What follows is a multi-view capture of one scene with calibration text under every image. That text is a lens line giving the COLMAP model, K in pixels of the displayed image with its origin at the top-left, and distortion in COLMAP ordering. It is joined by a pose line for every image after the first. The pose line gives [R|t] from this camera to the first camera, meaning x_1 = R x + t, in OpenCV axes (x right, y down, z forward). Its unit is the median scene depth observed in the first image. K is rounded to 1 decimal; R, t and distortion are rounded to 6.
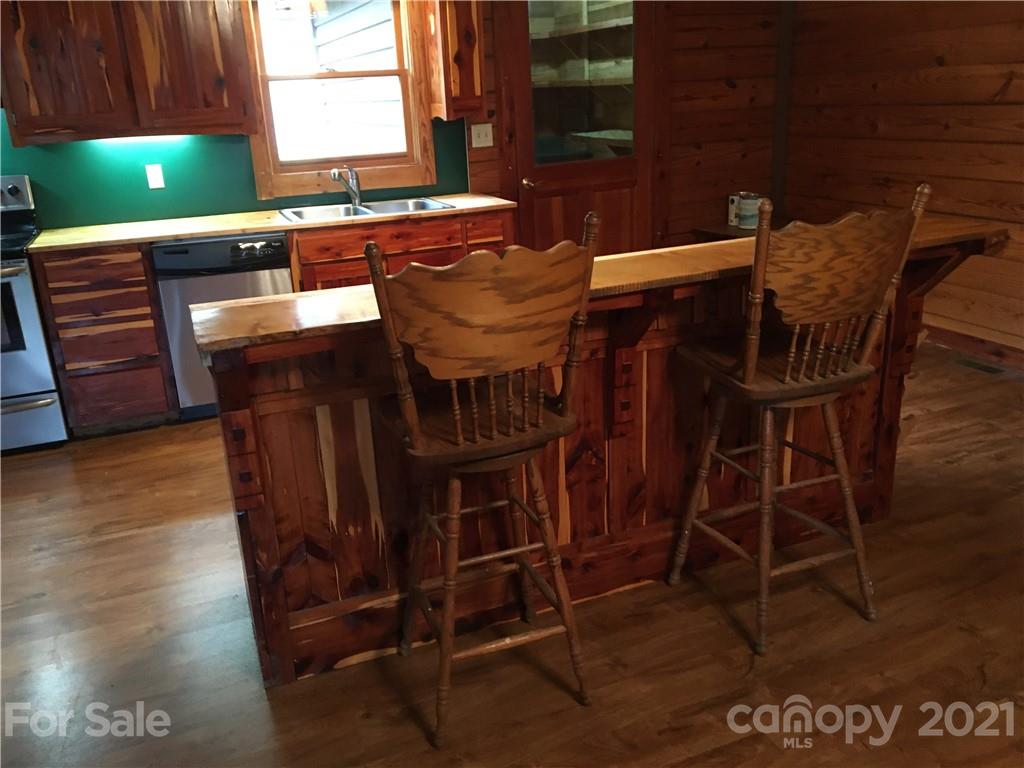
lens RADIAL K [[850.5, 0, 509.3], [0, 850.5, 389.5], [0, 0, 1]] dist [0.087285, -0.136914]
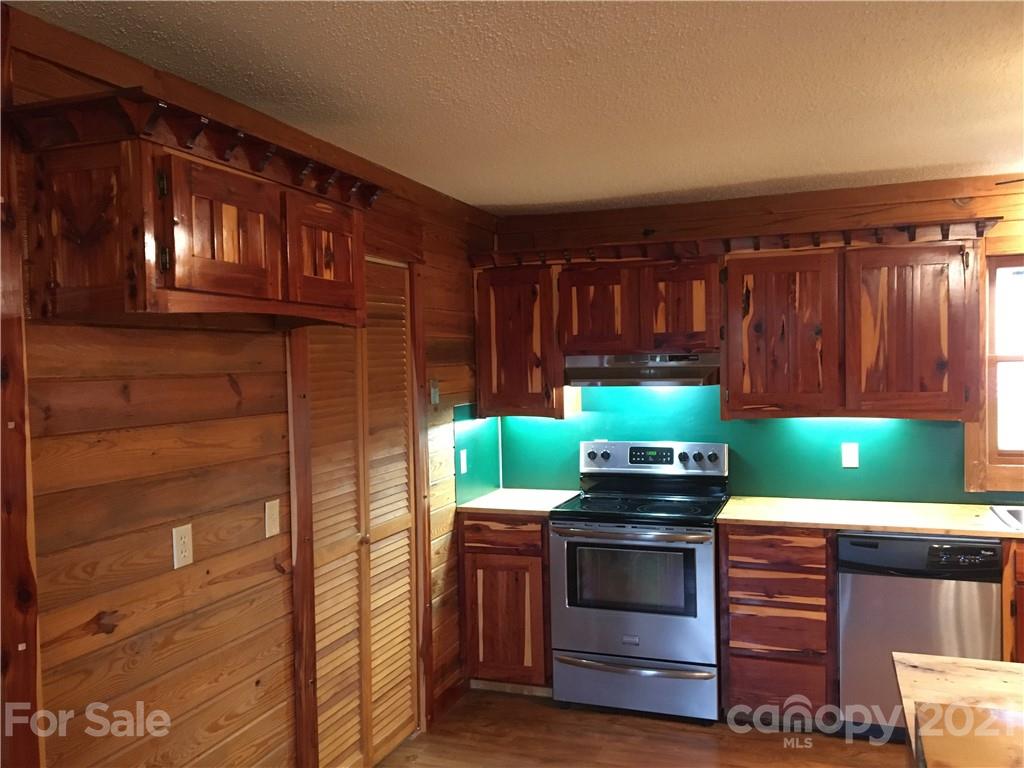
lens RADIAL K [[850.5, 0, 509.3], [0, 850.5, 389.5], [0, 0, 1]] dist [0.087285, -0.136914]
pose [[0.743954, 0.052109, -0.666196, -0.071454], [-0.229084, 0.956428, -0.181012, -0.066345], [0.627736, 0.287279, 0.723476, 0.067685]]
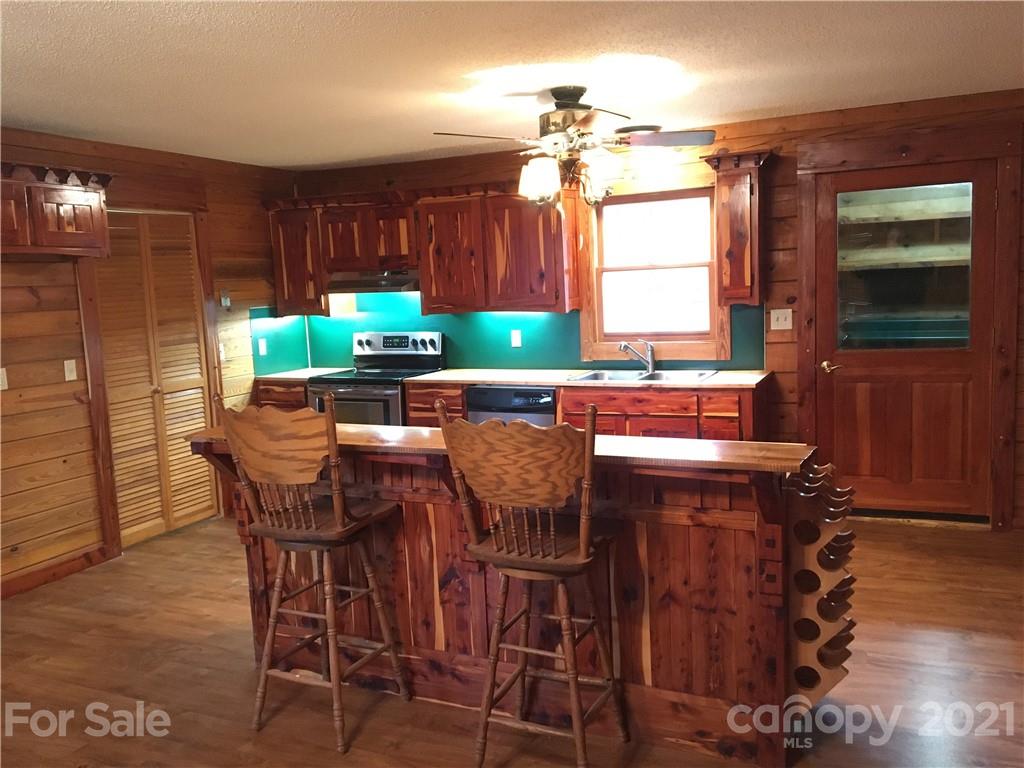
lens RADIAL K [[850.5, 0, 509.3], [0, 850.5, 389.5], [0, 0, 1]] dist [0.087285, -0.136914]
pose [[0.686884, 0.112139, -0.718064, 0.631074], [-0.229330, 0.970989, -0.067734, -0.081489], [0.689636, 0.211199, 0.692674, 0.073083]]
